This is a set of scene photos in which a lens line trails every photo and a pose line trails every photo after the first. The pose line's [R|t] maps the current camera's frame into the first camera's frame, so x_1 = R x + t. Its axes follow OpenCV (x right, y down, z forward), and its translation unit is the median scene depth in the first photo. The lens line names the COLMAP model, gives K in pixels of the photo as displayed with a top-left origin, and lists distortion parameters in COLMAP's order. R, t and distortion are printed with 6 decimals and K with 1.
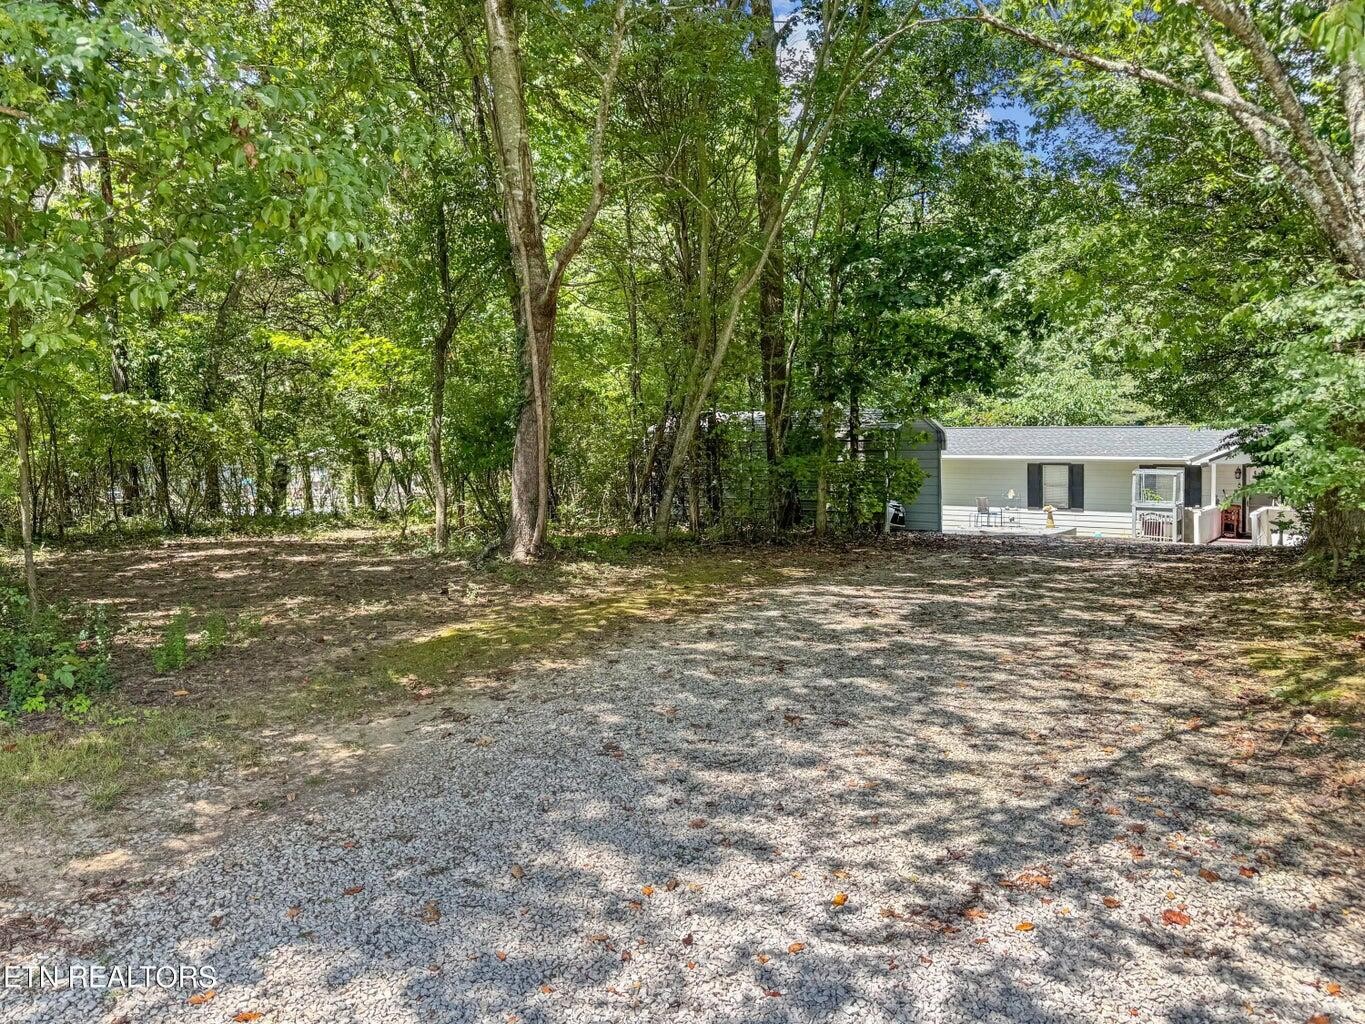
lens RADIAL K [[991.1, 0, 682.7], [0, 991.1, 483.3], [0, 0, 1]] dist [0.001602, -0.003792]
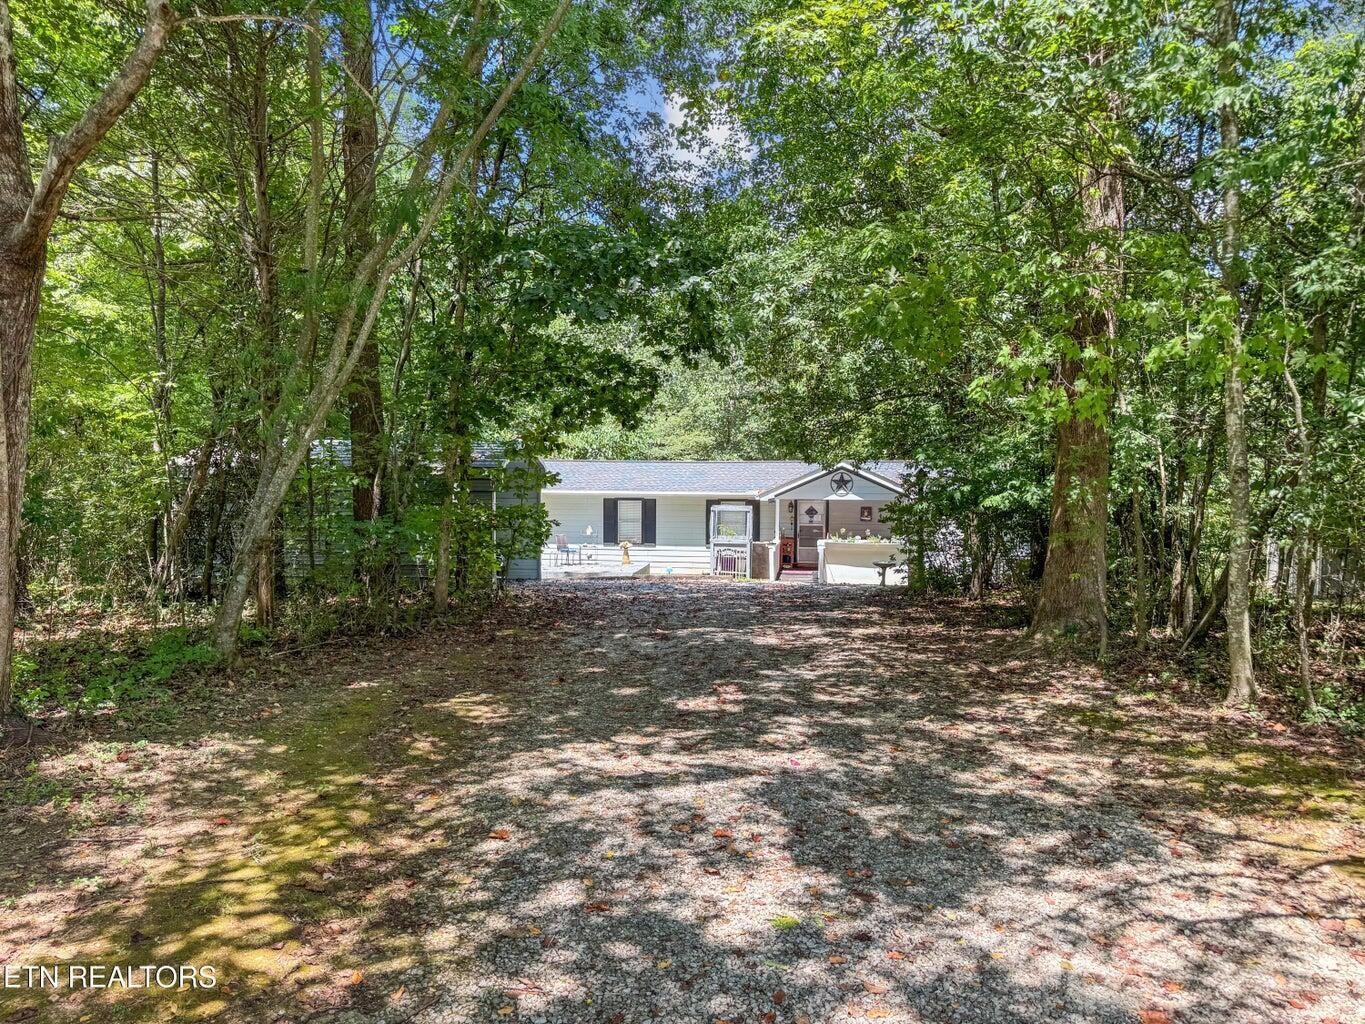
lens RADIAL K [[991.1, 0, 682.7], [0, 991.1, 483.3], [0, 0, 1]] dist [0.001602, -0.003792]
pose [[0.896930, 0.002766, 0.442164, -0.015055], [0.009194, 0.999648, -0.024903, -0.011988], [-0.442077, 0.026401, 0.896588, 0.112639]]
